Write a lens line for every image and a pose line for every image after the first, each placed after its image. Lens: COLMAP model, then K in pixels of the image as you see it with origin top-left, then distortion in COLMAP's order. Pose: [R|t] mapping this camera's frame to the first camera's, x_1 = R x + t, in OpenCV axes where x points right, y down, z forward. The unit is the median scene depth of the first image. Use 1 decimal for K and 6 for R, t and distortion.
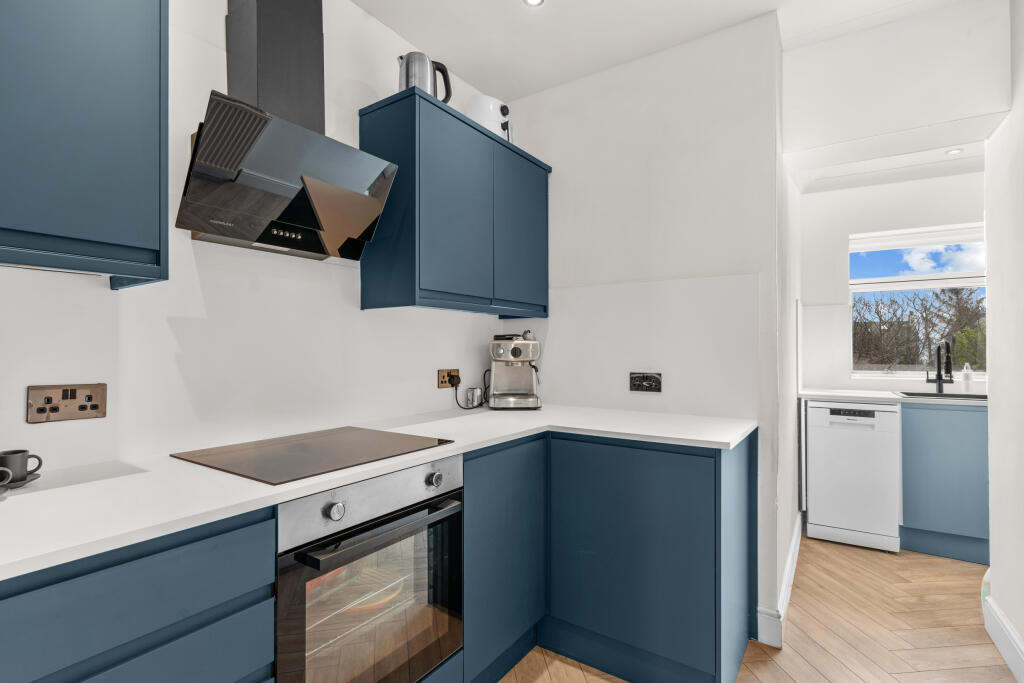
lens RADIAL K [[482.8, 0, 512.0], [0, 482.8, 341.5], [0, 0, 1]] dist [0.003682, -0.000249]
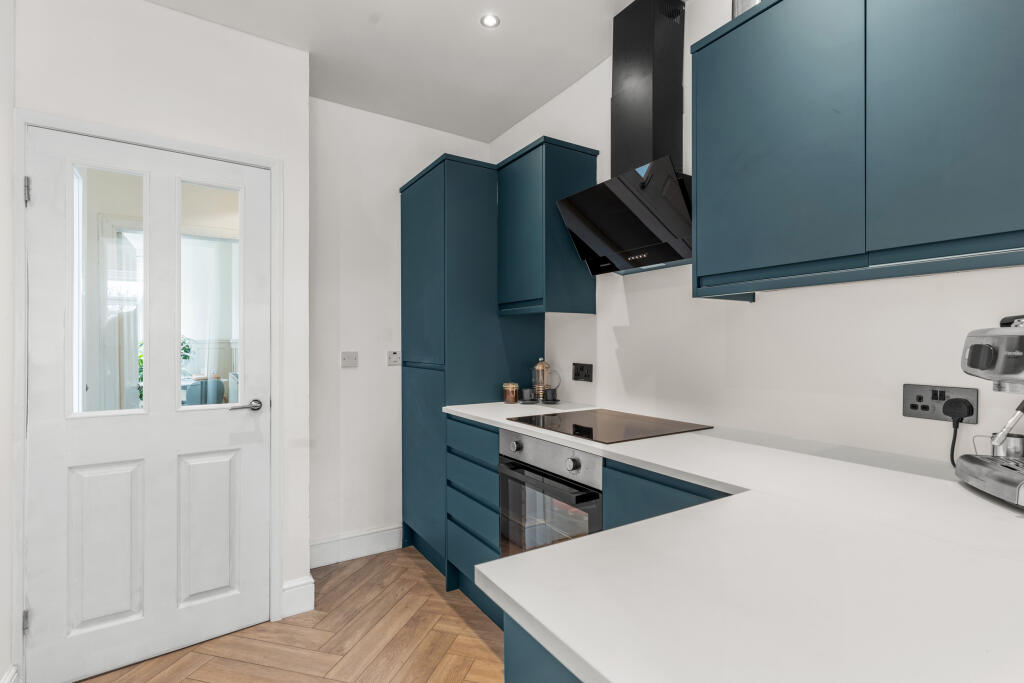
lens RADIAL K [[482.8, 0, 512.0], [0, 482.8, 341.5], [0, 0, 1]] dist [0.003682, -0.000249]
pose [[-0.397824, -0.018995, -0.917265, 0.421448], [0.004475, 0.999734, -0.022644, 0.014444], [0.917451, -0.013113, -0.397633, 0.612463]]
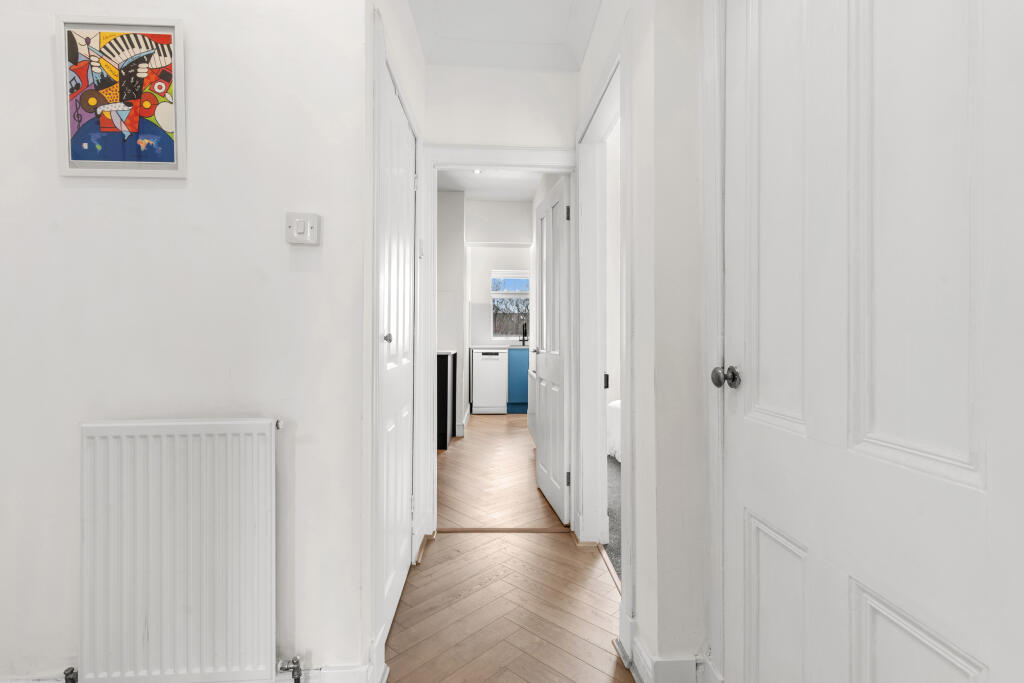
lens RADIAL K [[482.8, 0, 512.0], [0, 482.8, 341.5], [0, 0, 1]] dist [0.003682, -0.000249]
pose [[0.806144, -0.005007, 0.591698, -0.483559], [-0.013625, 0.999542, 0.027021, 0.029308], [-0.591562, -0.029845, 0.805707, -0.772285]]
